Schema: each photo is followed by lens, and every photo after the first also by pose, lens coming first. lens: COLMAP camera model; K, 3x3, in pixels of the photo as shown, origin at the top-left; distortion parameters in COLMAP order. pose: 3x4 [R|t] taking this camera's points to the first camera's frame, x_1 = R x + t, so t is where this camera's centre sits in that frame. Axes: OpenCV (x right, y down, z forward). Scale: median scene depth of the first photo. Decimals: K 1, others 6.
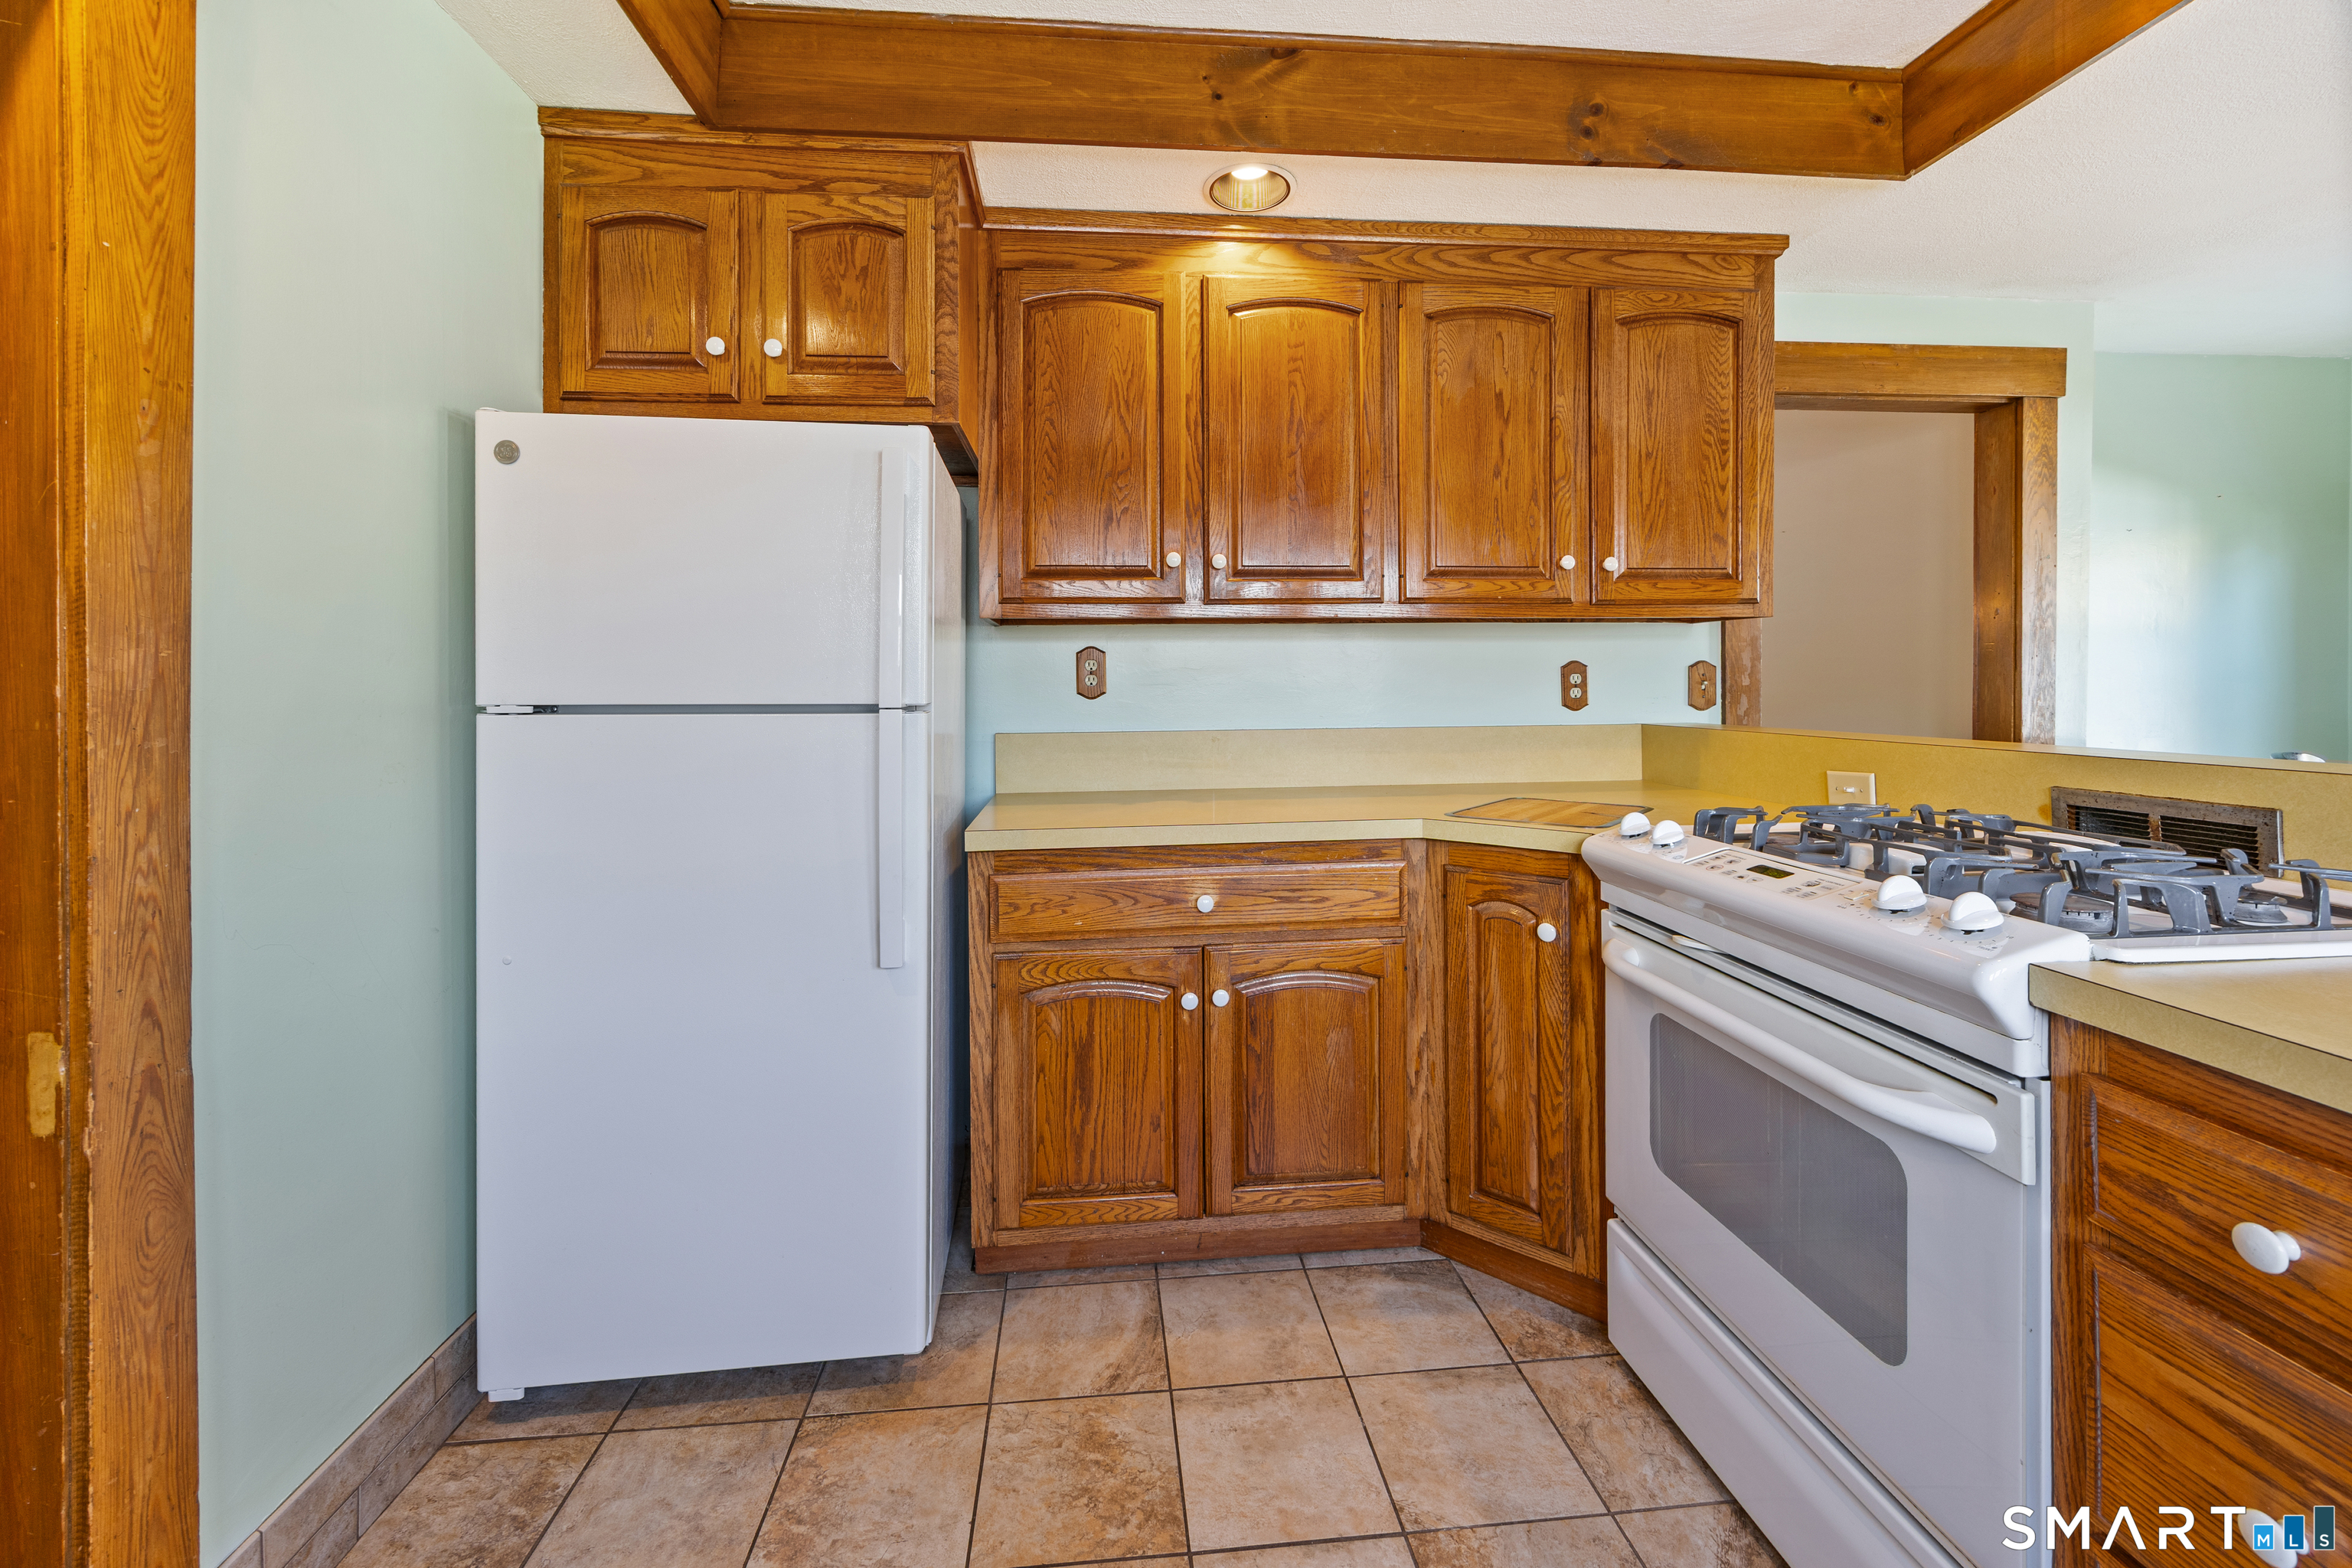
lens RADIAL K [[959.2, 0, 1174.1], [0, 959.2, 682.1], [0, 0, 1]] dist [-0.000581, 0.000454]
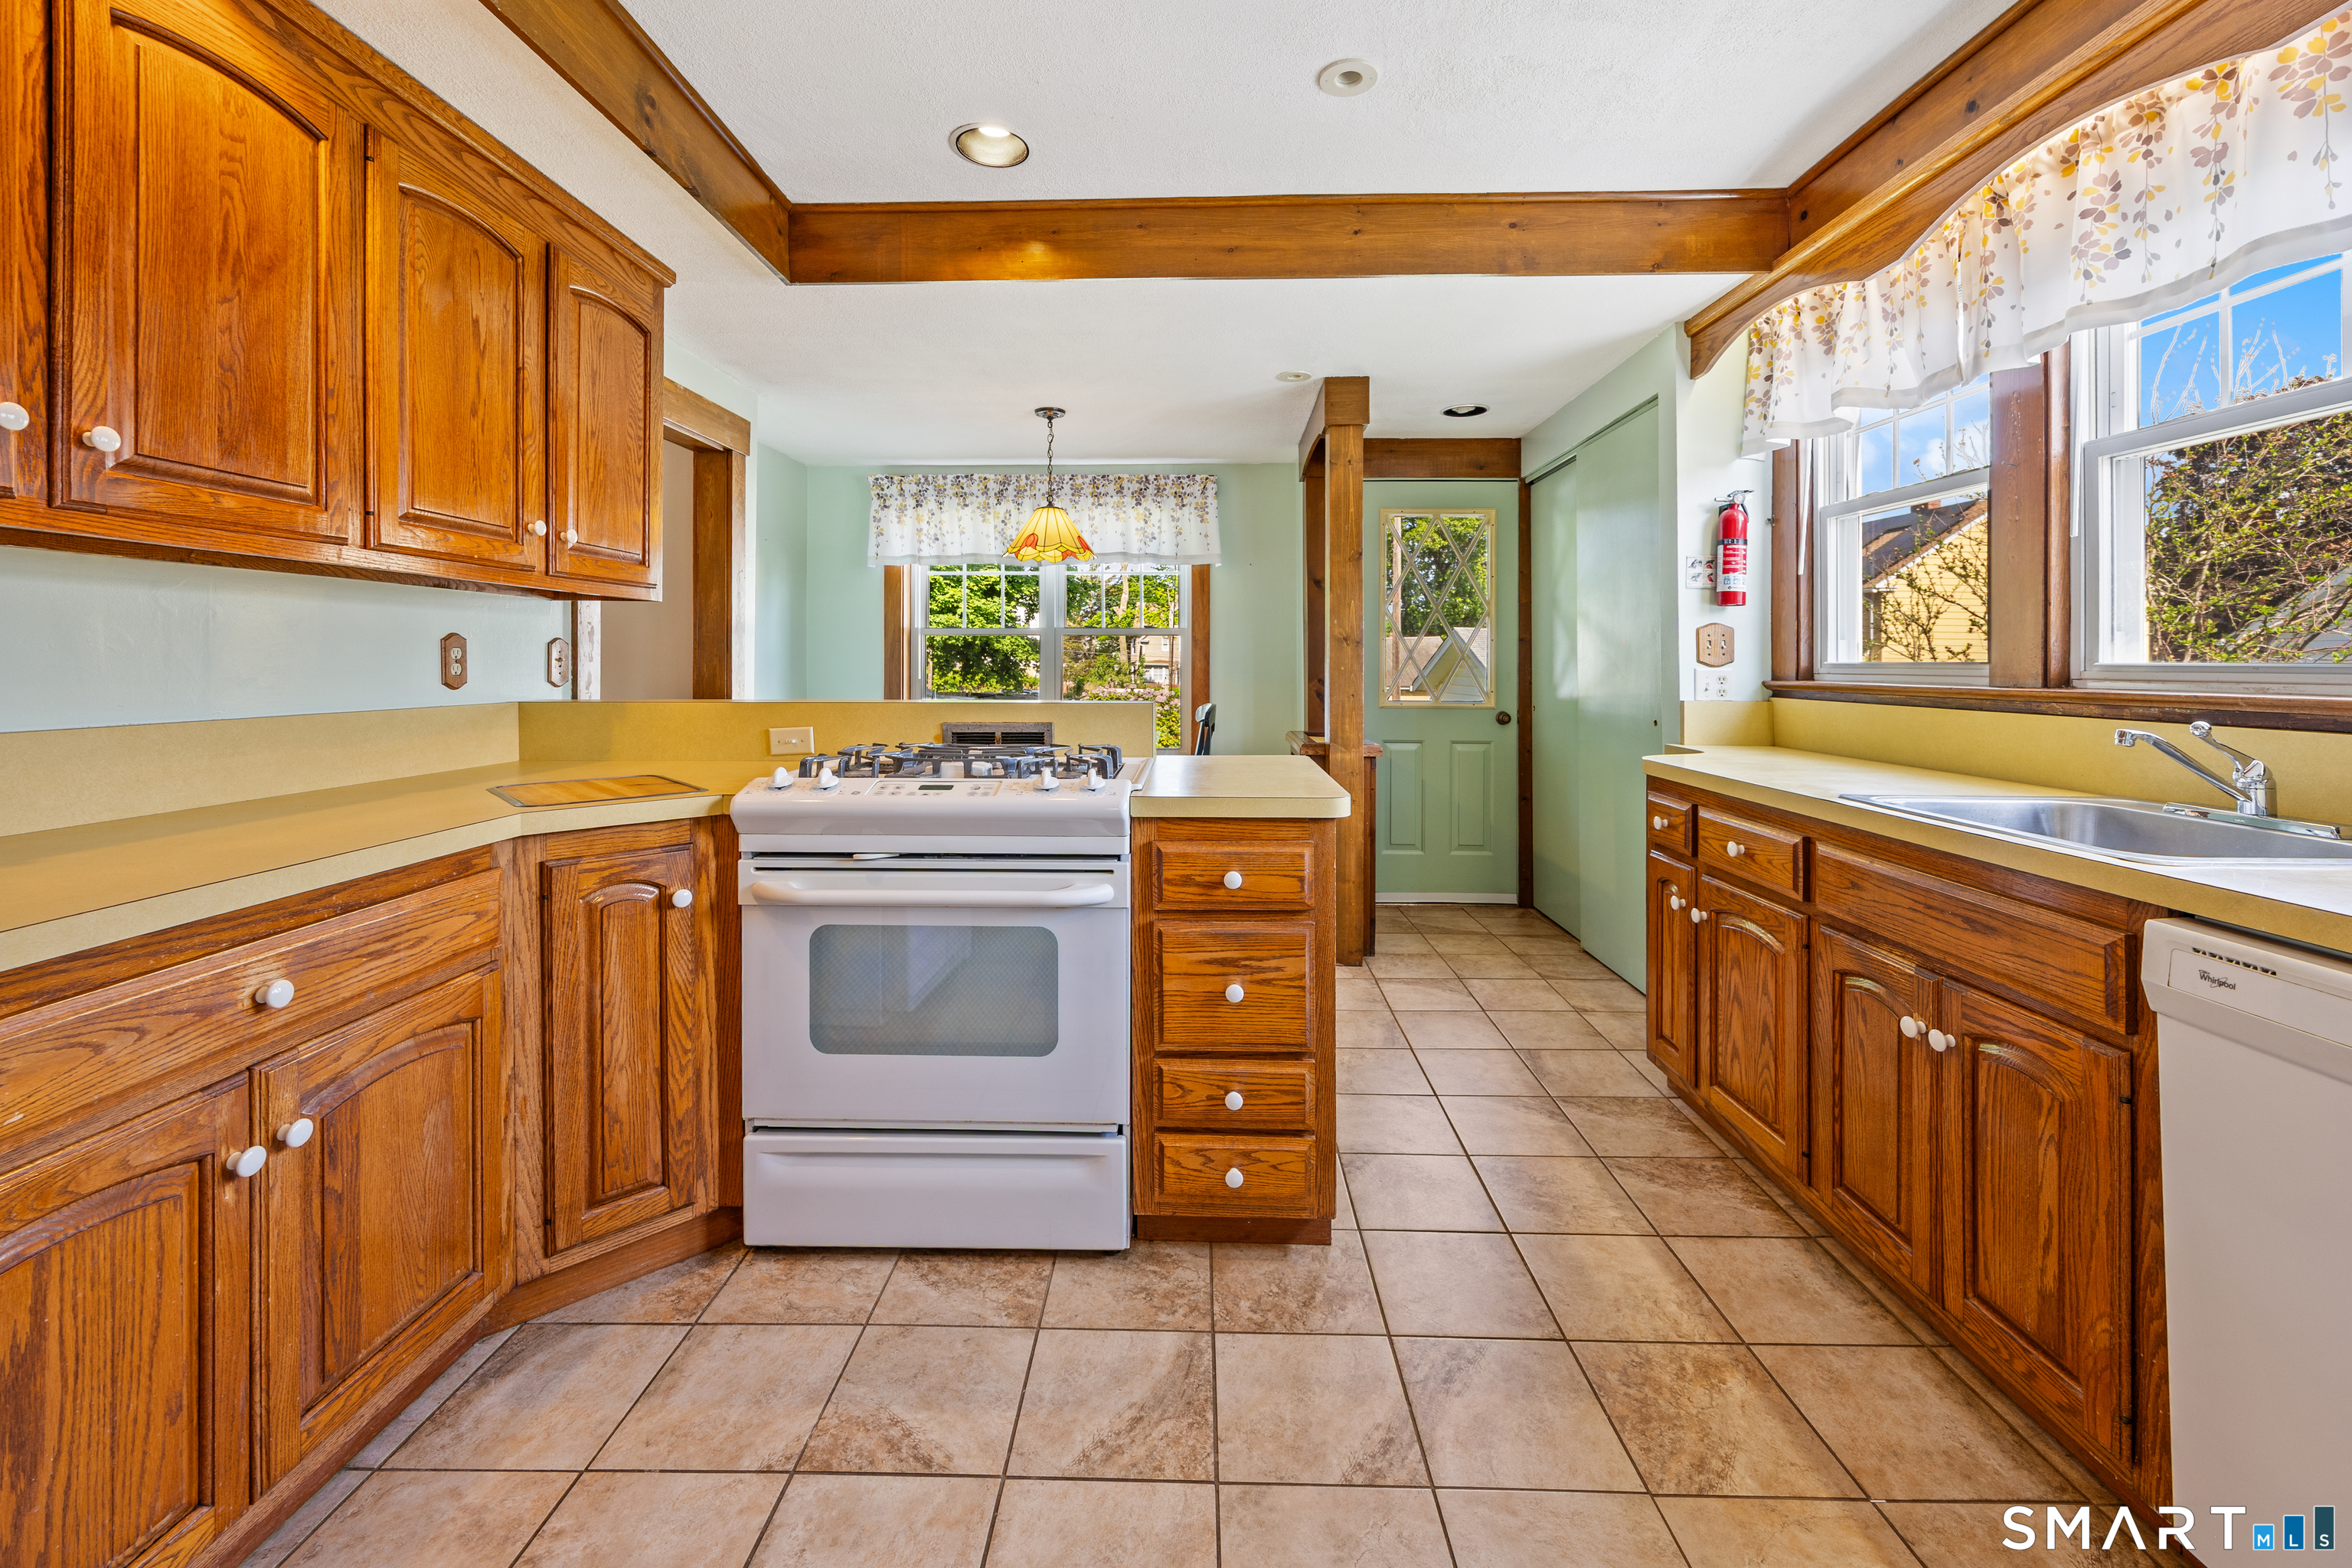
lens RADIAL K [[959.8, 0, 1175.0], [0, 959.8, 657.6], [0, 0, 1]] dist [0.001709, 0.000366]
pose [[0.101980, 0.014085, 0.994687, -0.556351], [-0.003514, 0.999899, -0.013799, 0.014745], [-0.994780, -0.002089, 0.102019, 0.352888]]
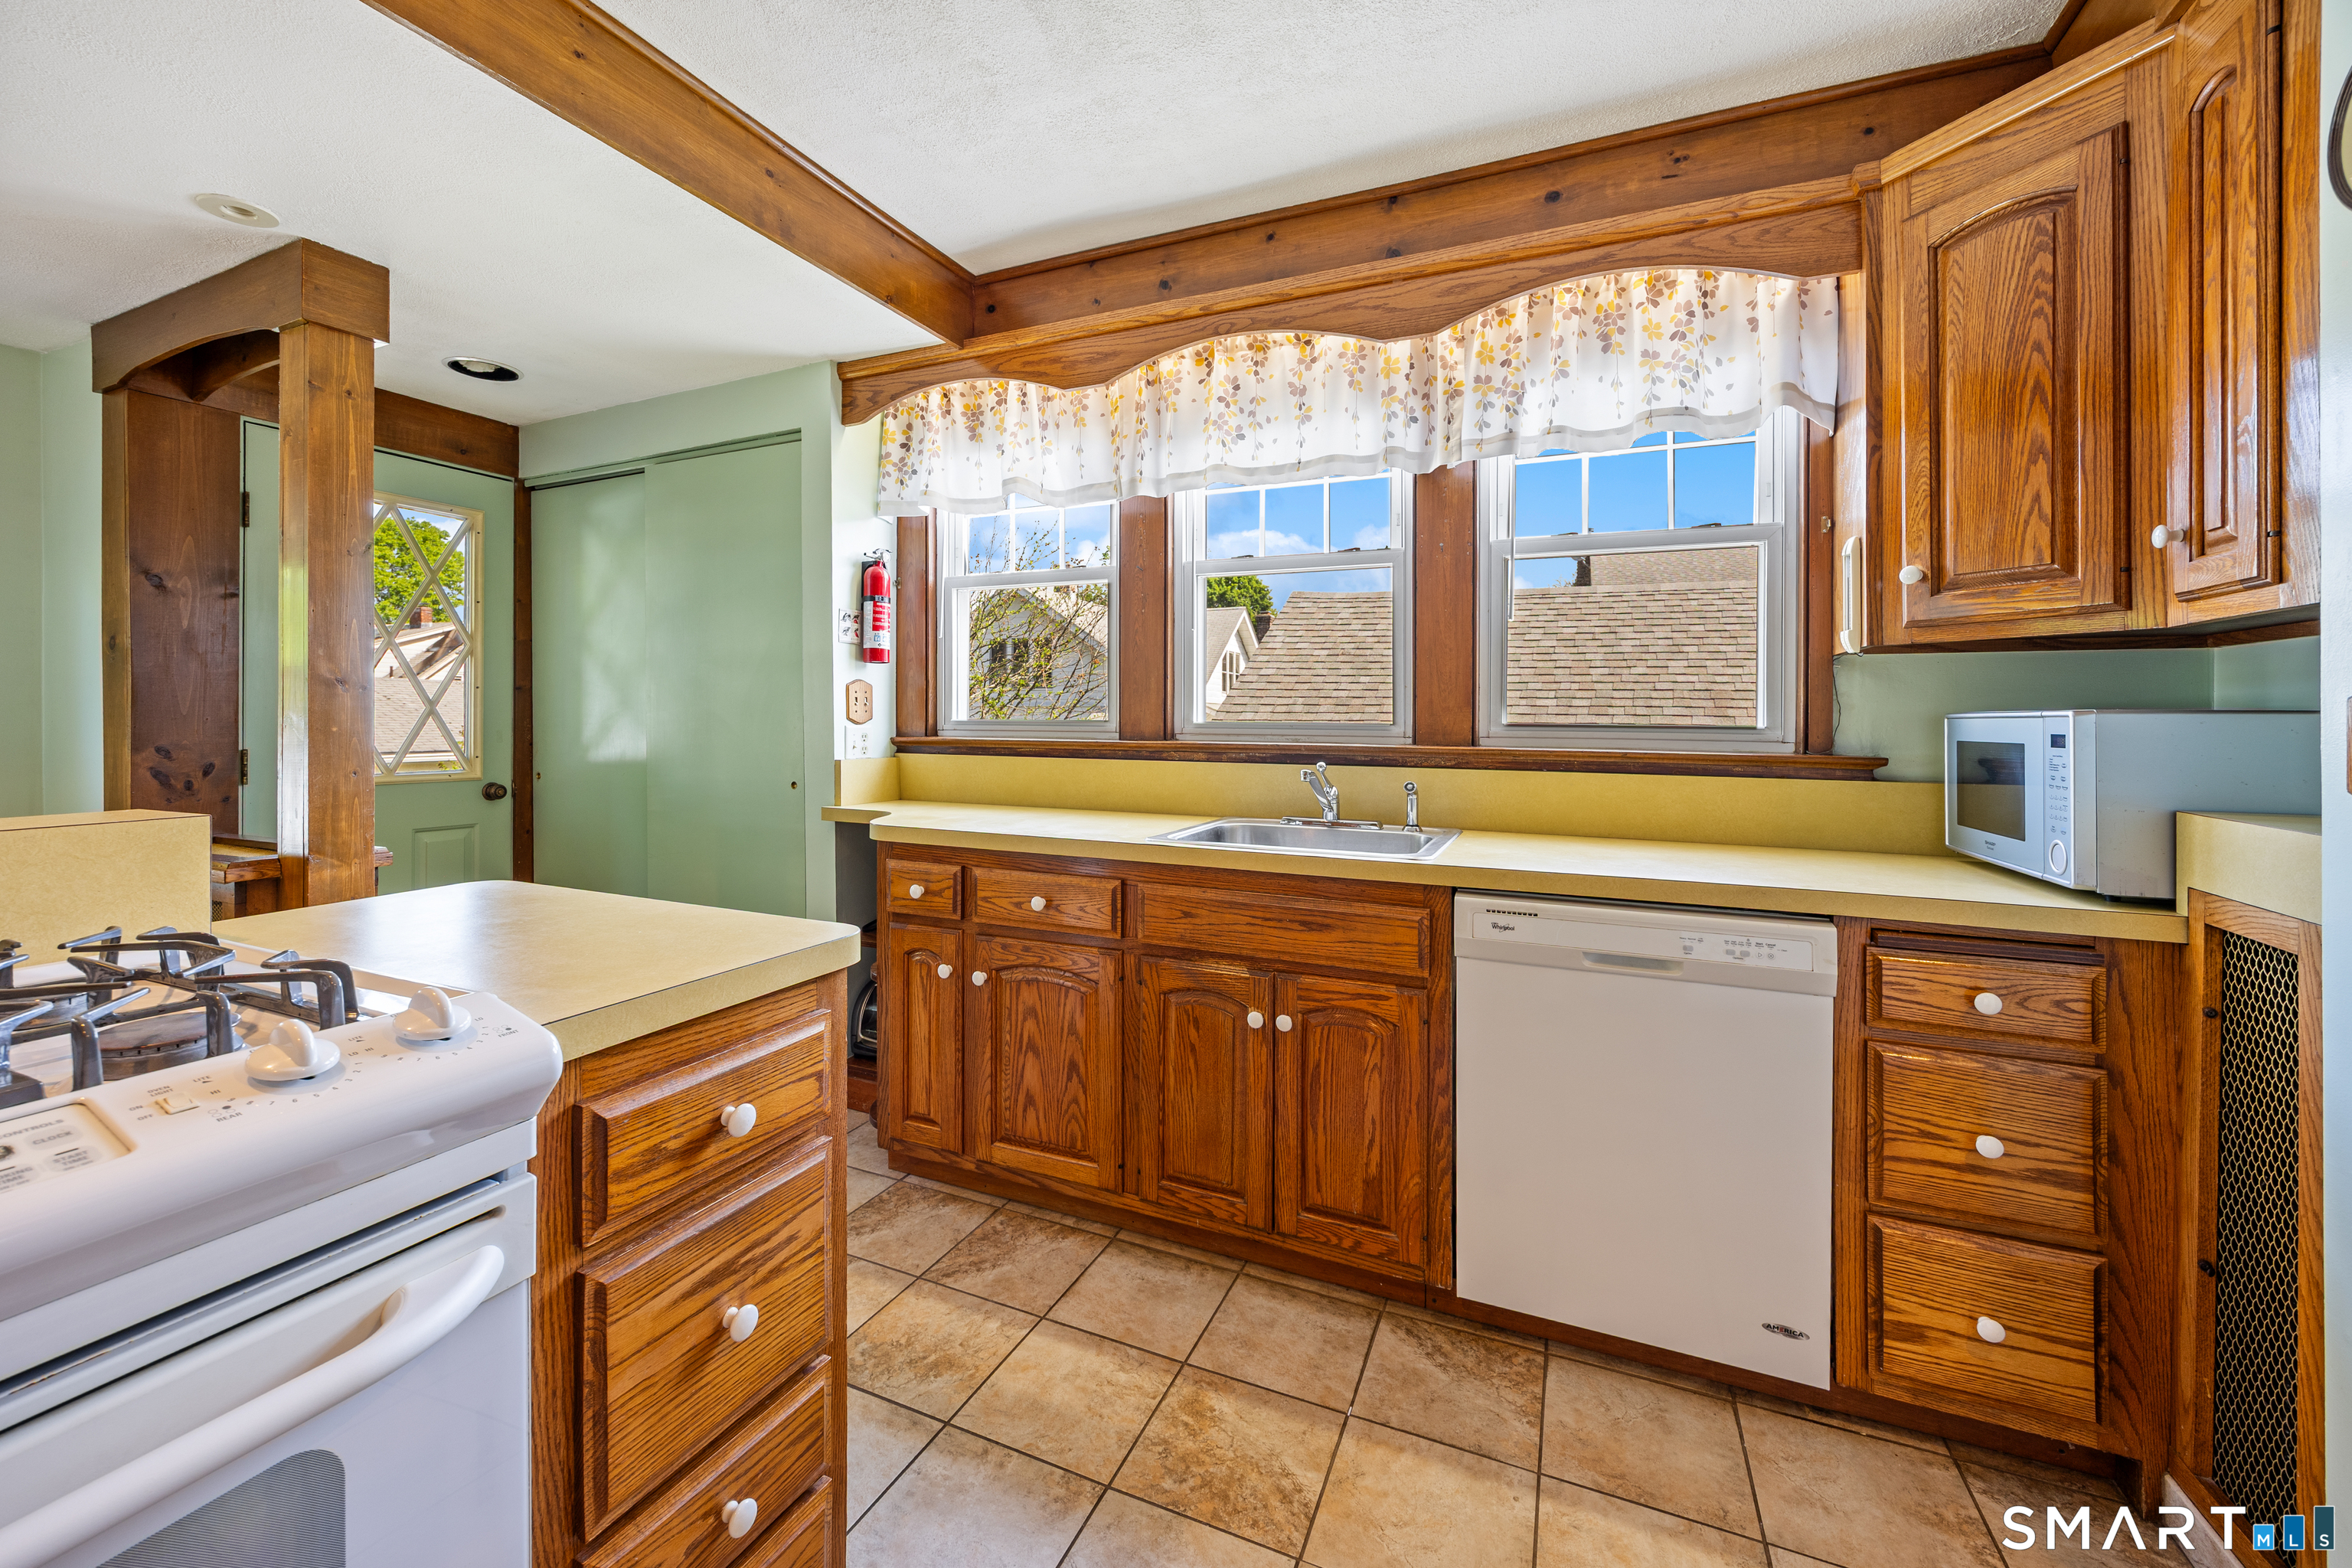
lens RADIAL K [[943.5, 0, 1180.5], [0, 943.5, 712.4], [0, 0, 1]] dist [0.003289, 0.000359]
pose [[-0.879066, 0.006536, 0.476656, -0.040112], [0.001859, 0.999945, -0.010283, 0.001617], [-0.476697, -0.008154, -0.879030, 0.756571]]
